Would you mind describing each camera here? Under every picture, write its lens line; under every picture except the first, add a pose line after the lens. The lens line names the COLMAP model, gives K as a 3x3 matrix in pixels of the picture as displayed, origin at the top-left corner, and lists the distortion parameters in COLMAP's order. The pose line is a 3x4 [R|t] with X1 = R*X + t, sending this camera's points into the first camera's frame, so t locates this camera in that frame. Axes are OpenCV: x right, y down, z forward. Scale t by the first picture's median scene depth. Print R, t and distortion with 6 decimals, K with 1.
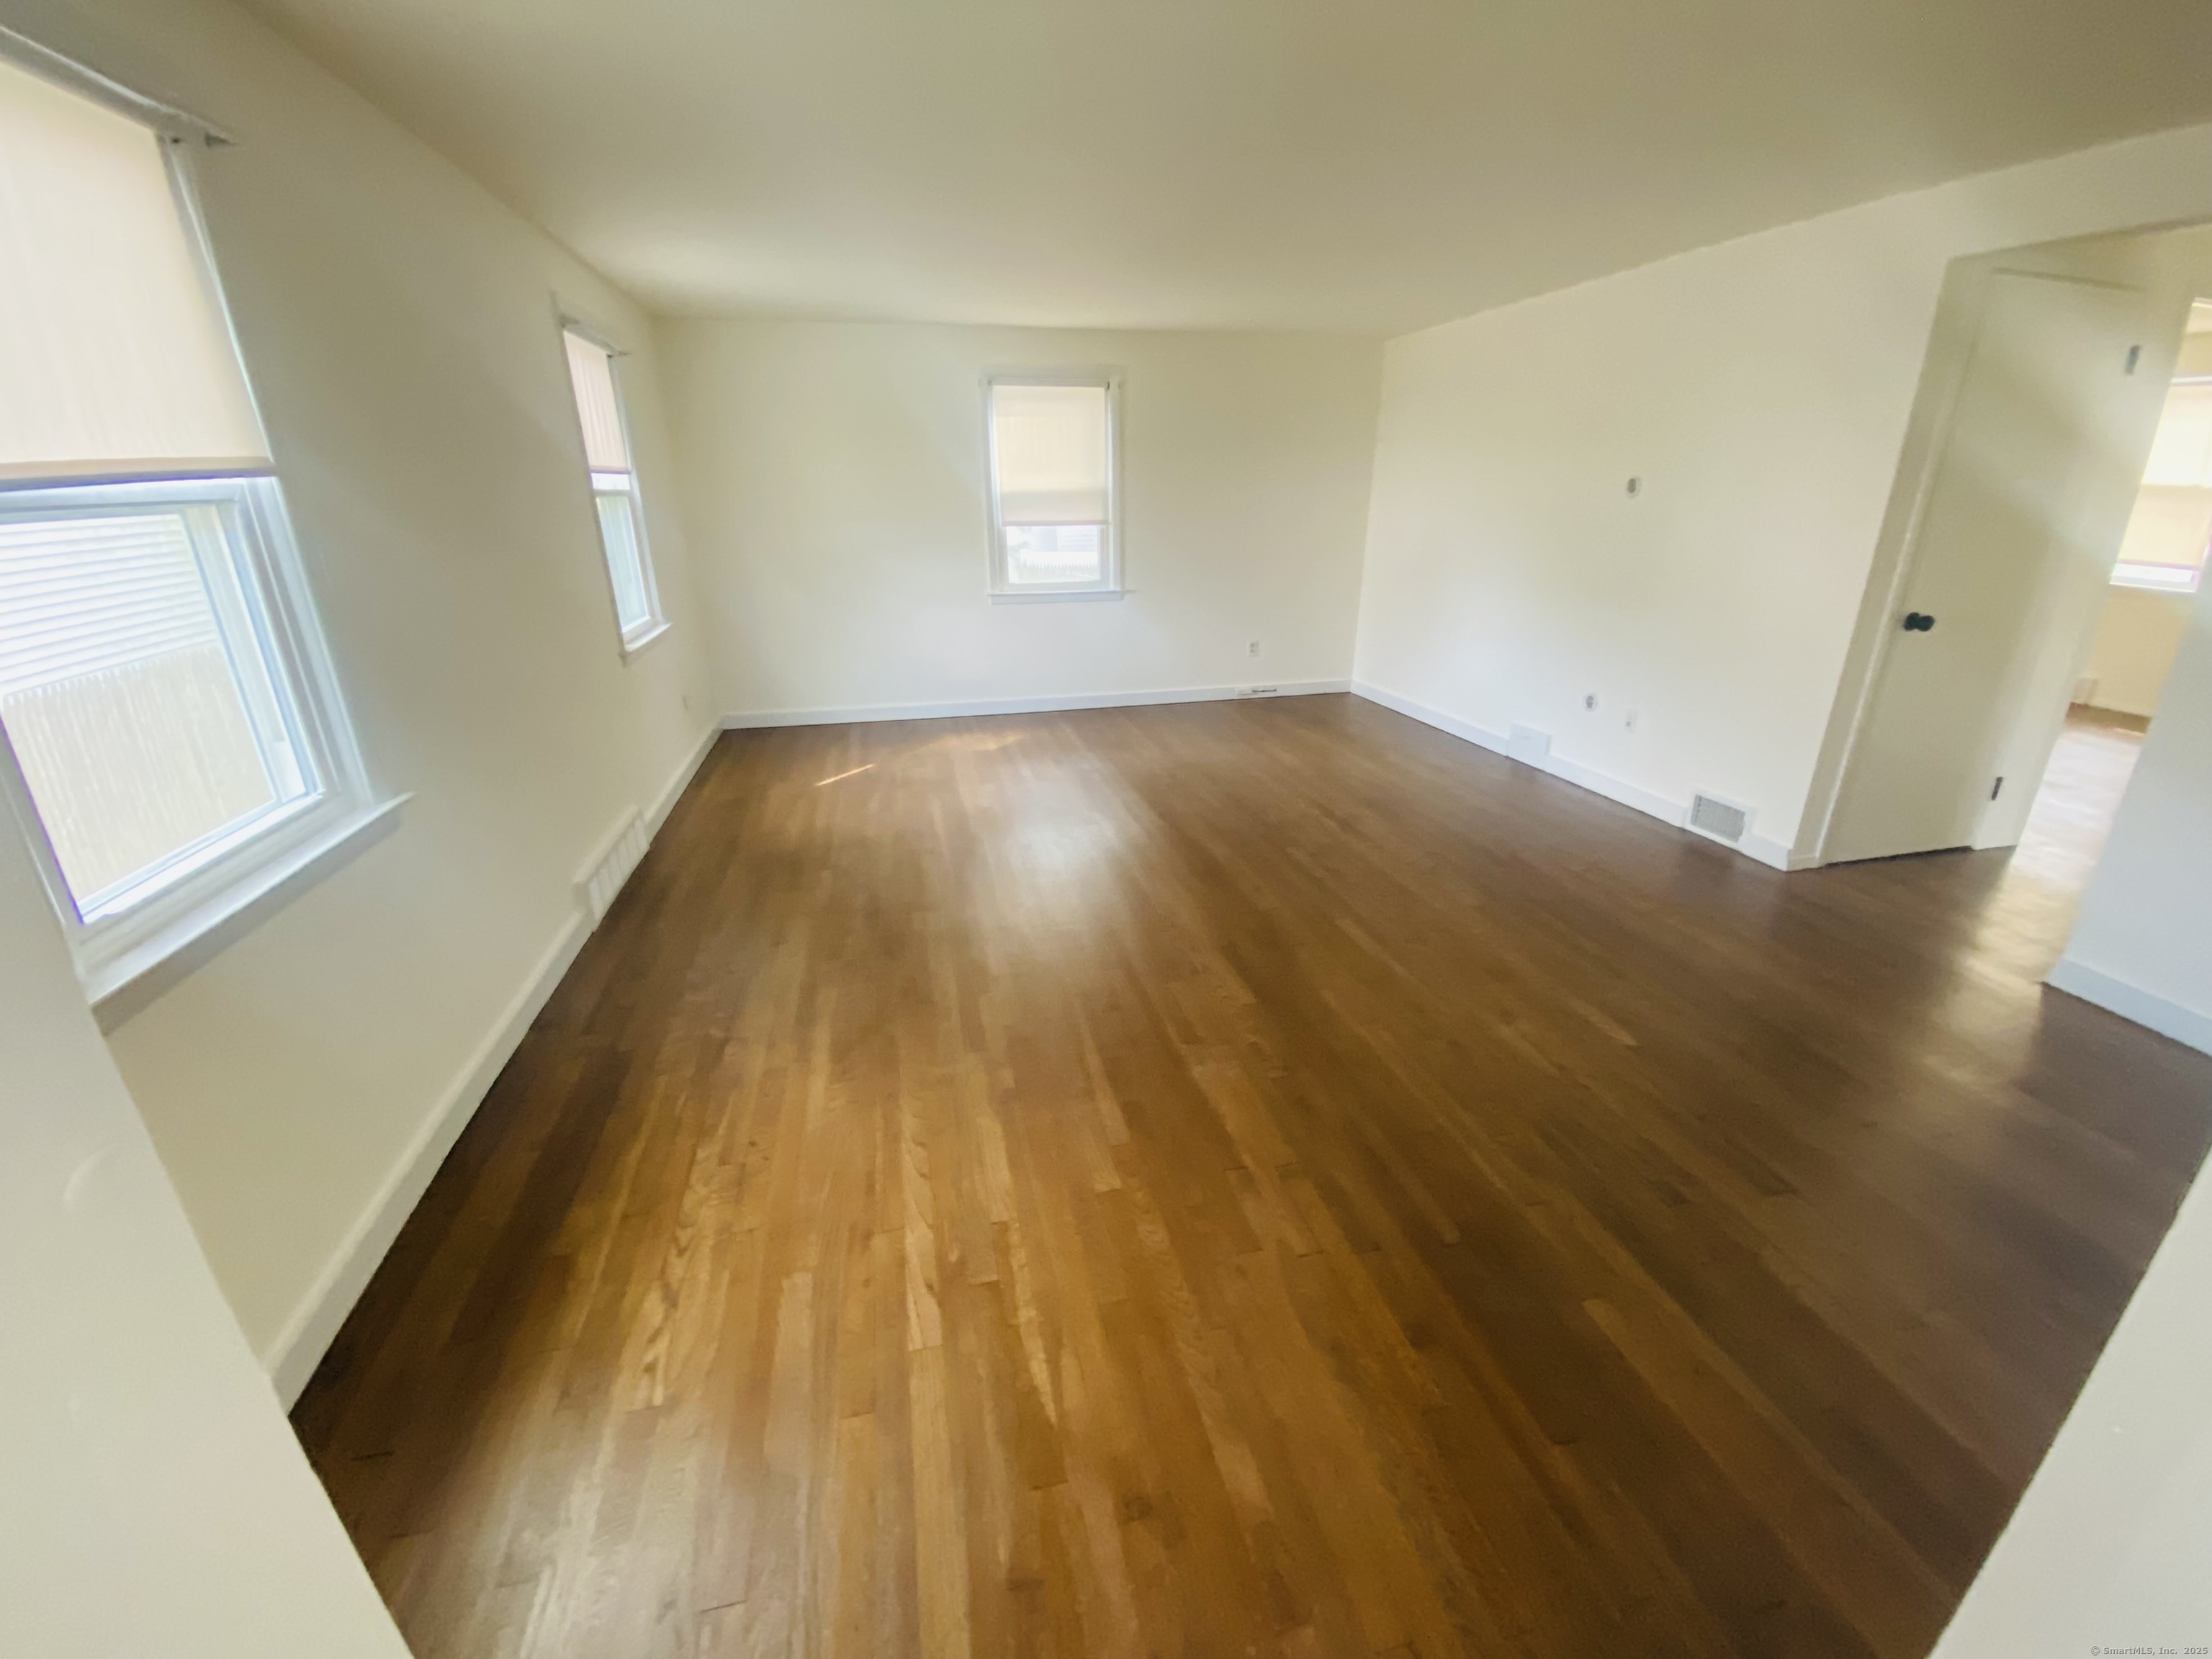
lens RADIAL K [[896.7, 0, 1096.5], [0, 896.7, 826.7], [0, 0, 1]] dist [0.039088, -0.023309]
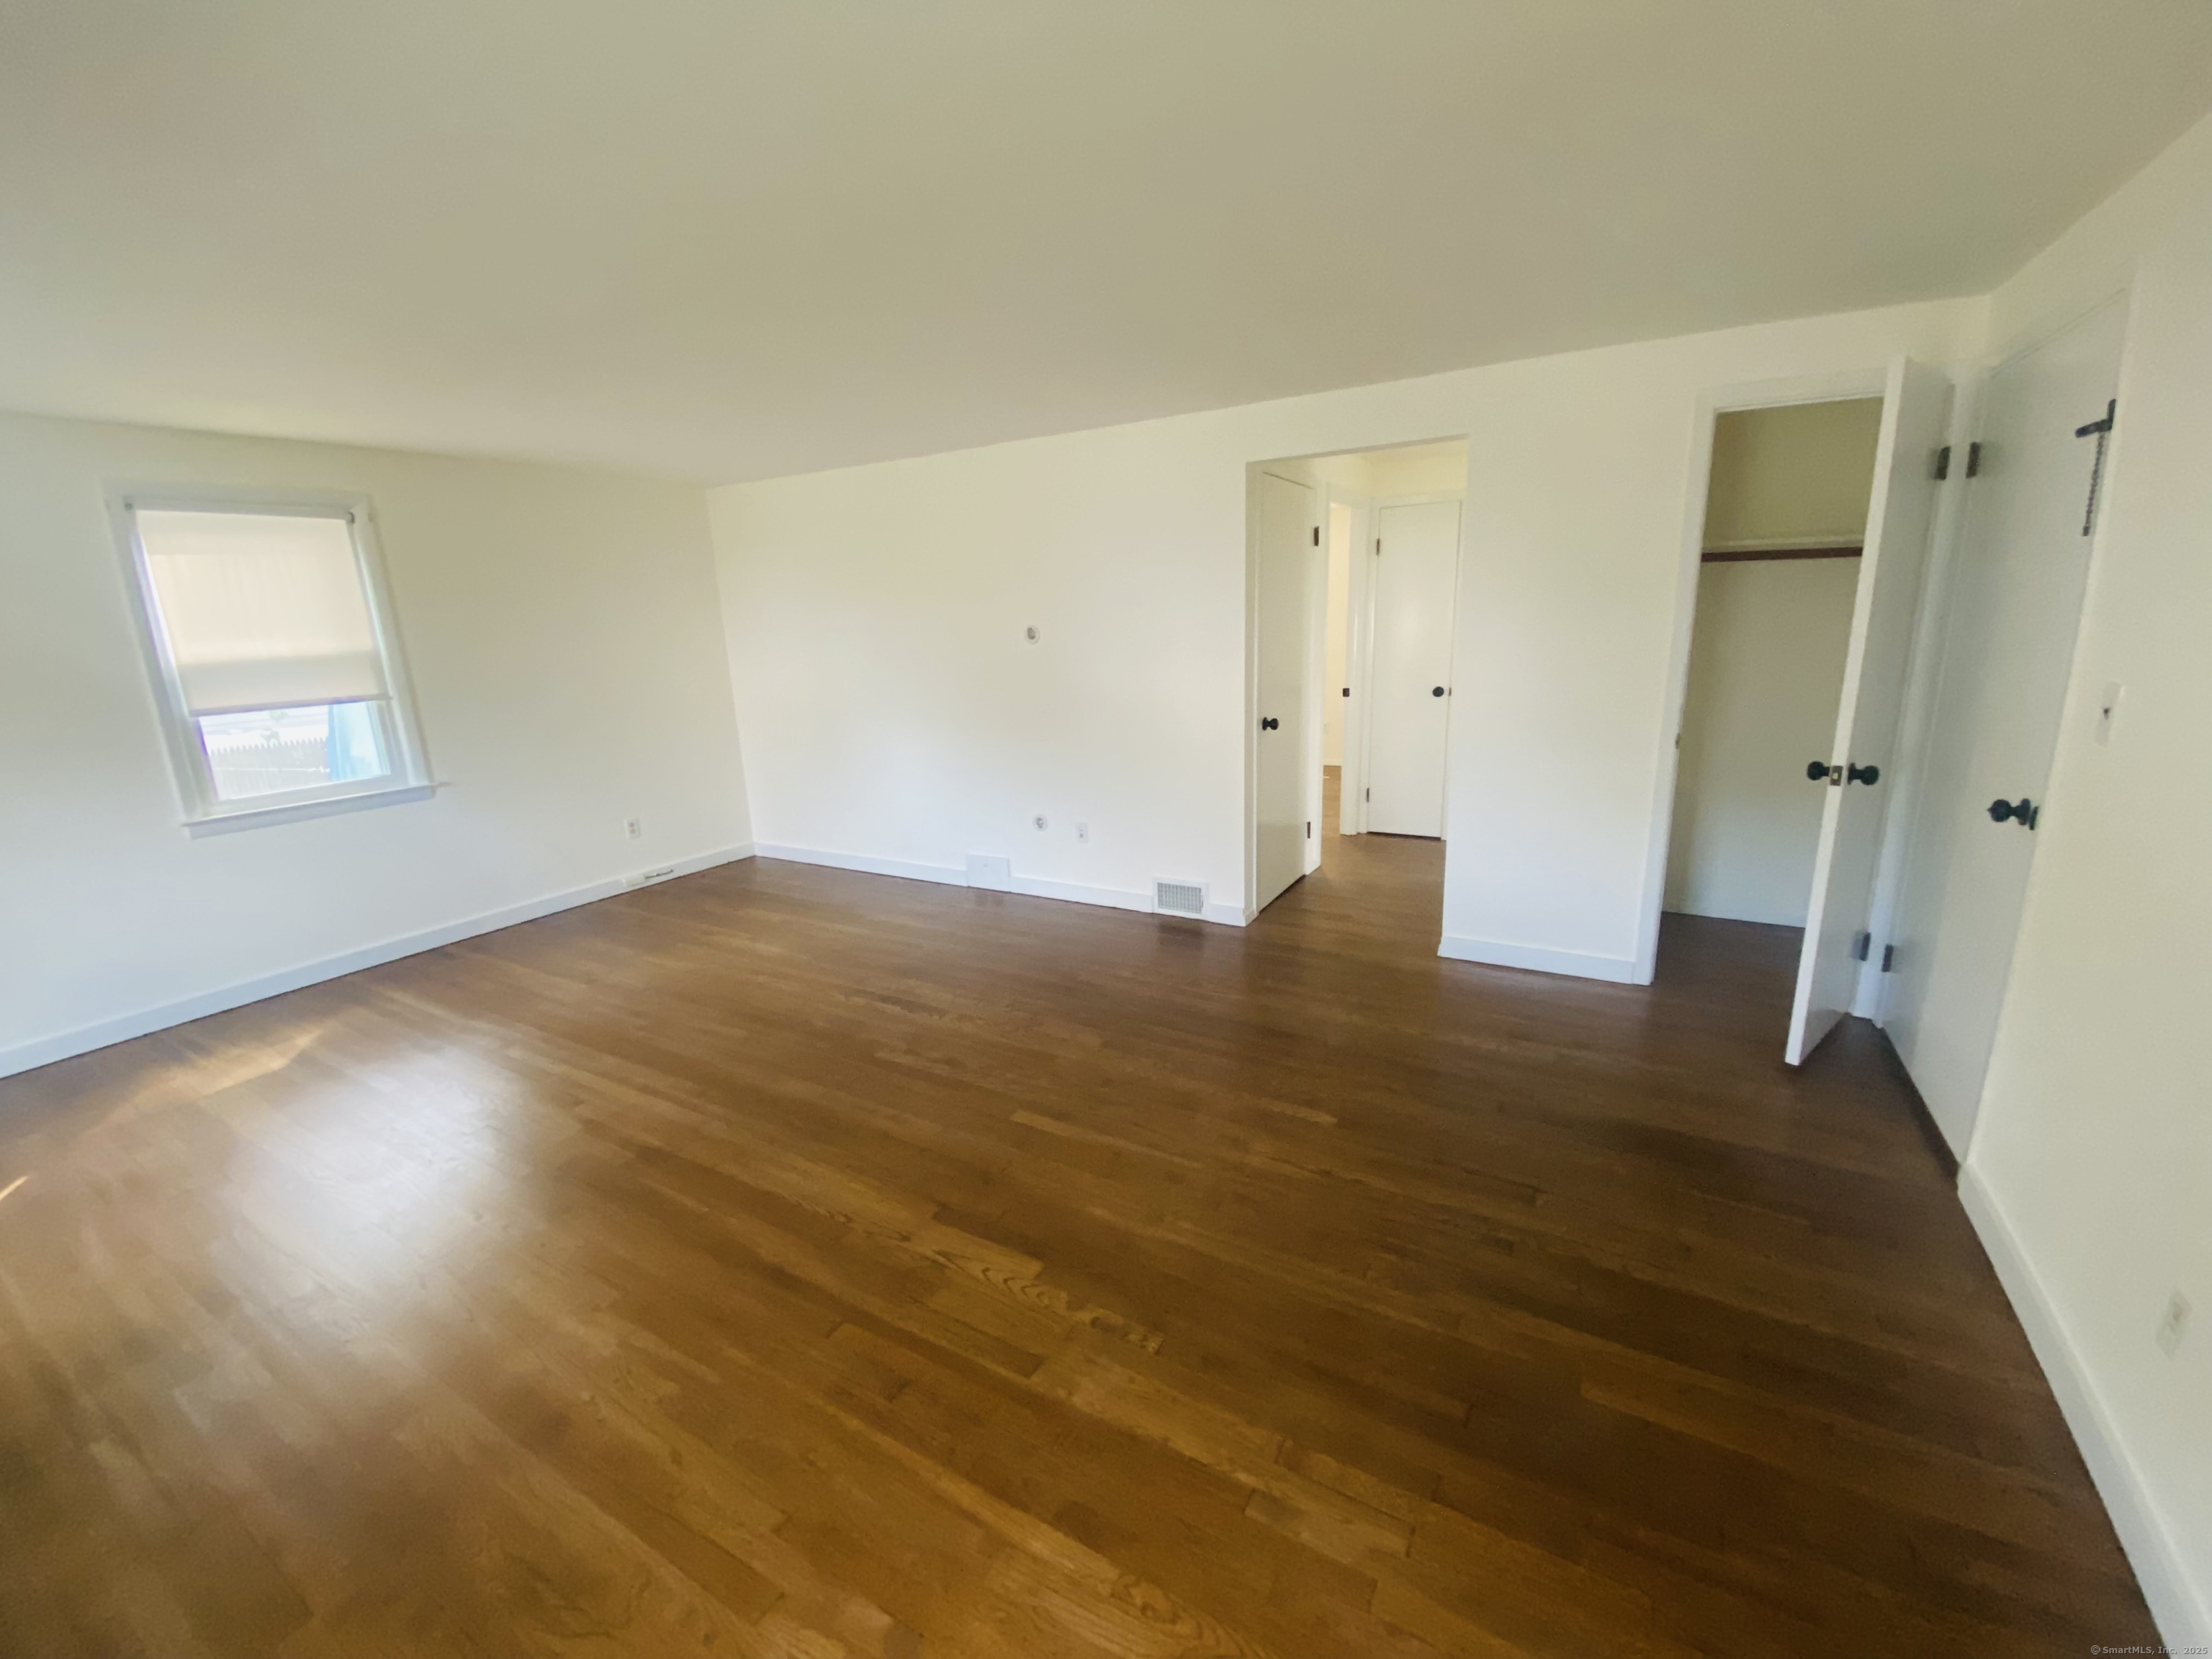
lens RADIAL K [[901.1, 0, 1100.1], [0, 901.1, 817.3], [0, 0, 1]] dist [0.016235, -0.016754]
pose [[0.683351, -0.176750, 0.708372, -0.193176], [0.283490, 0.958360, -0.034350, -0.096432], [-0.672804, 0.224290, 0.705003, 0.215173]]
